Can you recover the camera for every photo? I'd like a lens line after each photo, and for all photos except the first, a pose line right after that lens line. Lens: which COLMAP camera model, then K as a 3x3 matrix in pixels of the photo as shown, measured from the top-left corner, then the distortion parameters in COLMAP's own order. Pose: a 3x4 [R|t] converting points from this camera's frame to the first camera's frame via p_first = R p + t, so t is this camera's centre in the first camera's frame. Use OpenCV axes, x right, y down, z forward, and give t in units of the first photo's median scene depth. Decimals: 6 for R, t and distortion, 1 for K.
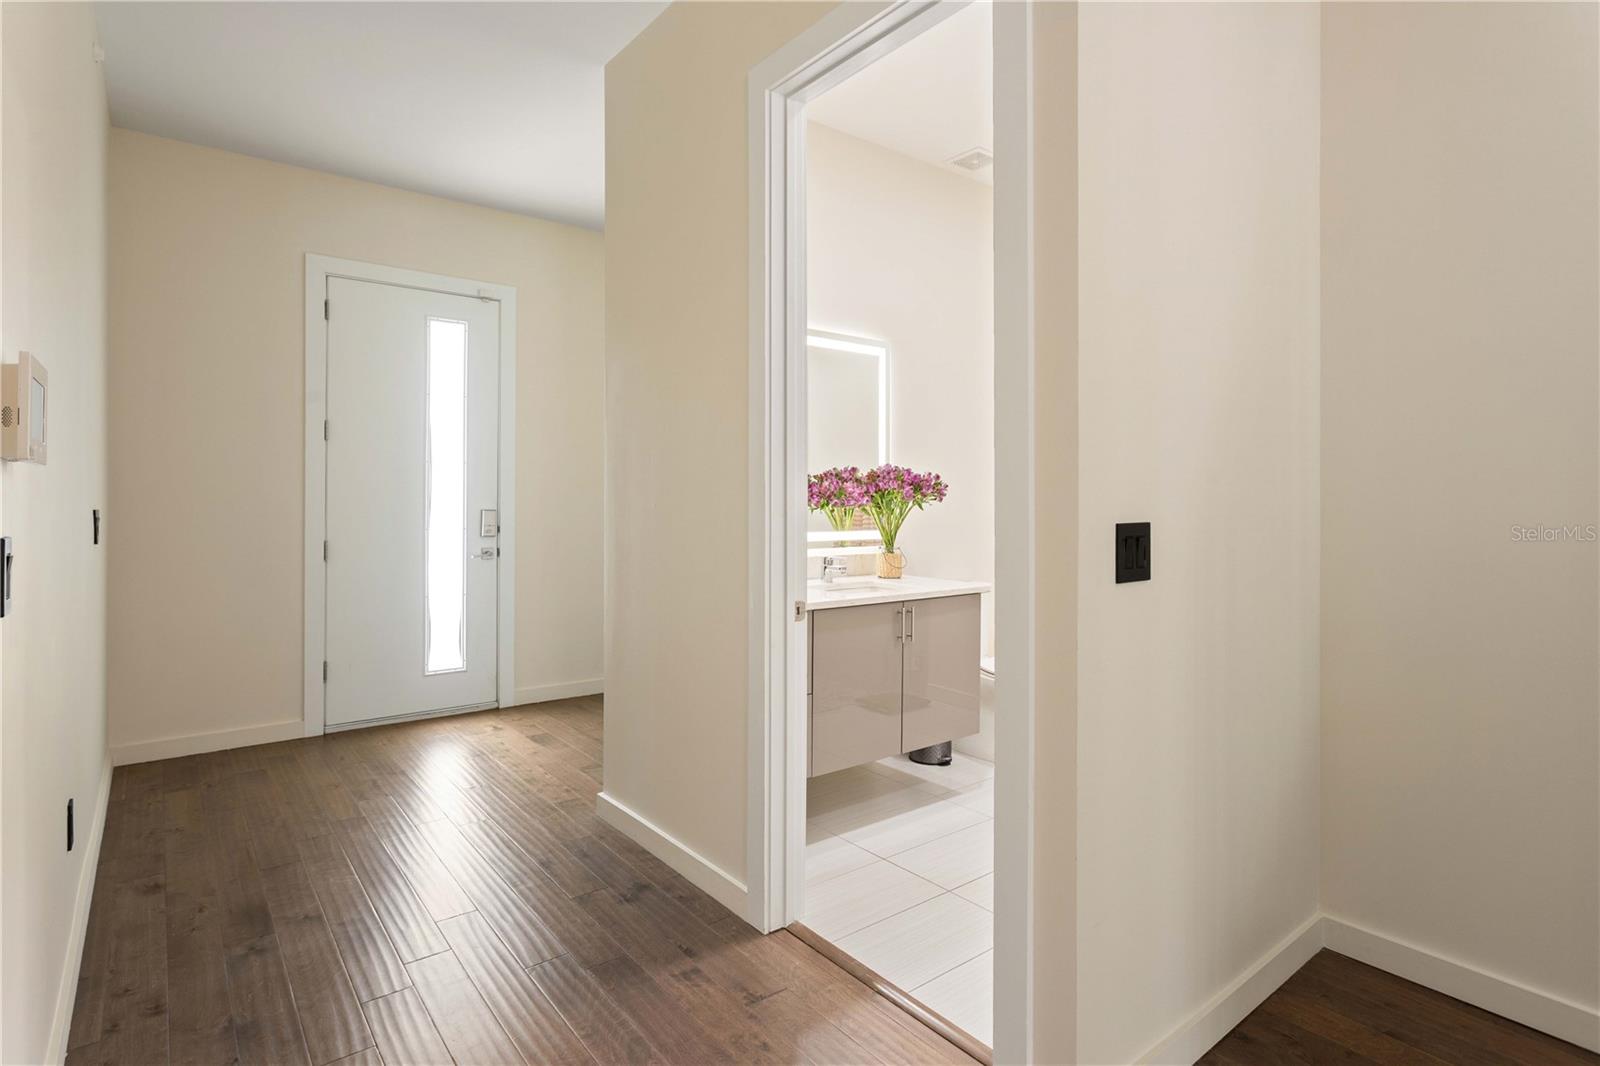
lens RADIAL K [[826.2, 0, 798.7], [0, 826.2, 500.0], [0, 0, 1]] dist [-0.037220, 0.000009]
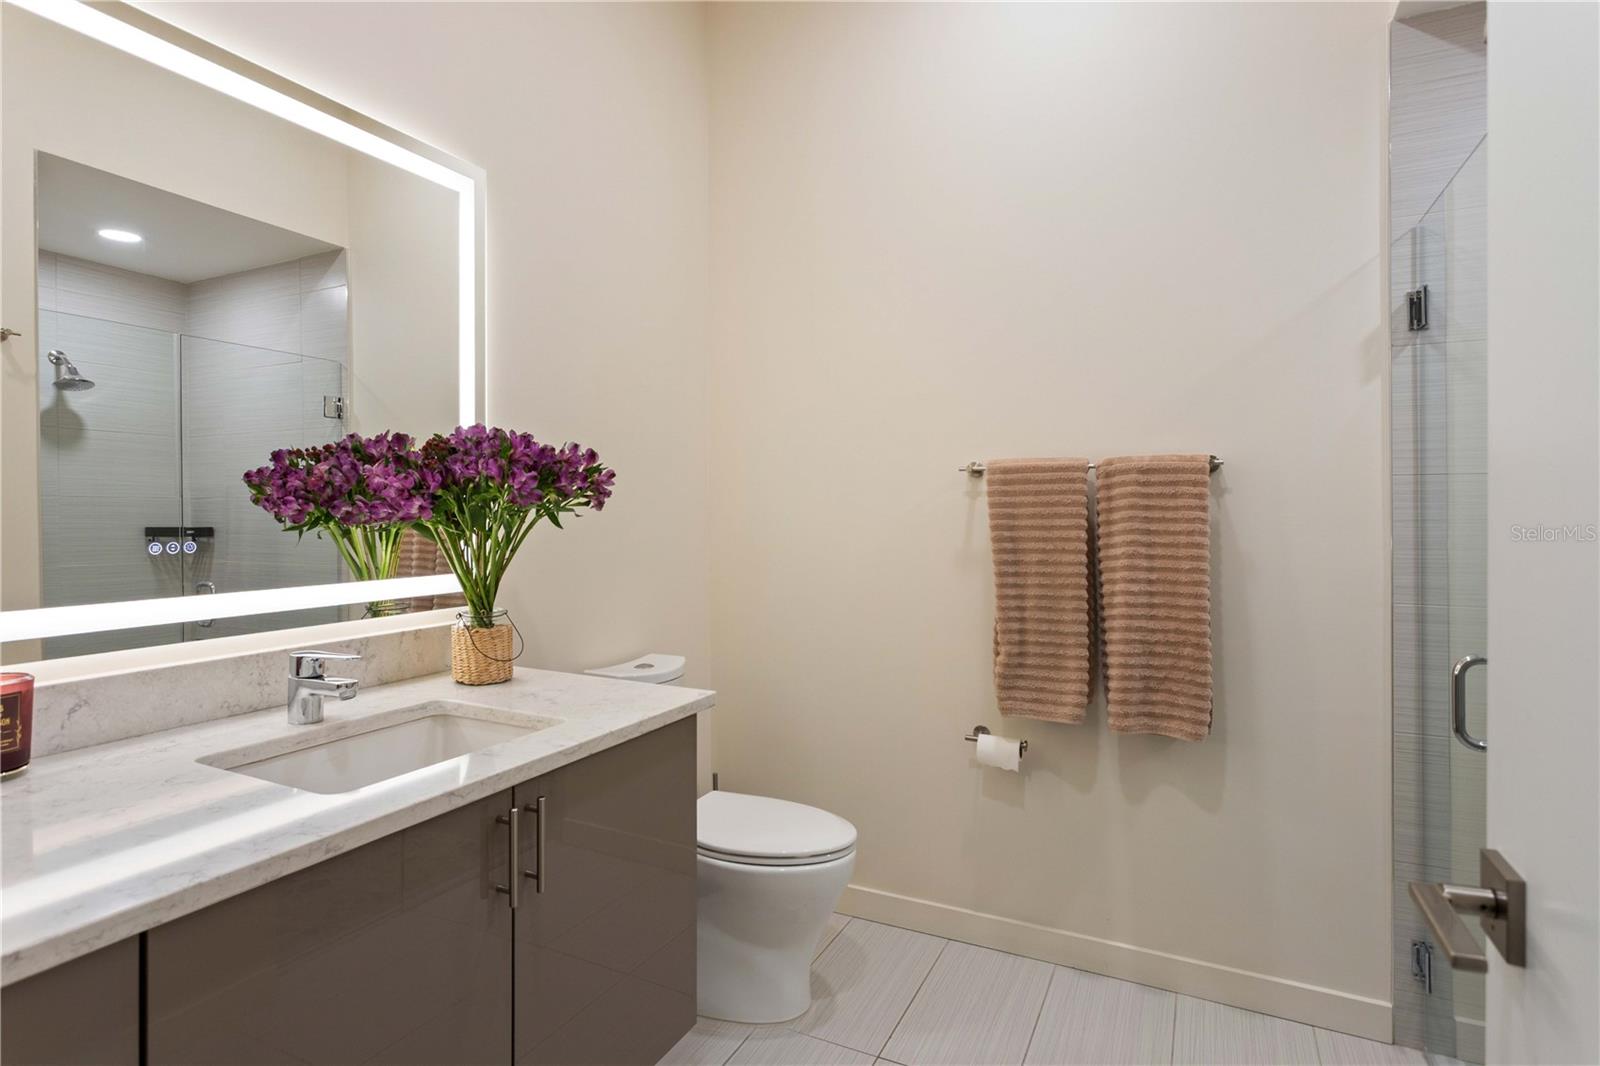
lens RADIAL K [[826.2, 0, 798.7], [0, 826.2, 500.0], [0, 0, 1]] dist [-0.037220, 0.000009]
pose [[0.901089, -0.002989, 0.433624, 0.073207], [0.007689, 0.999929, -0.009084, 0.002071], [-0.433566, 0.011520, 0.901048, 0.539254]]
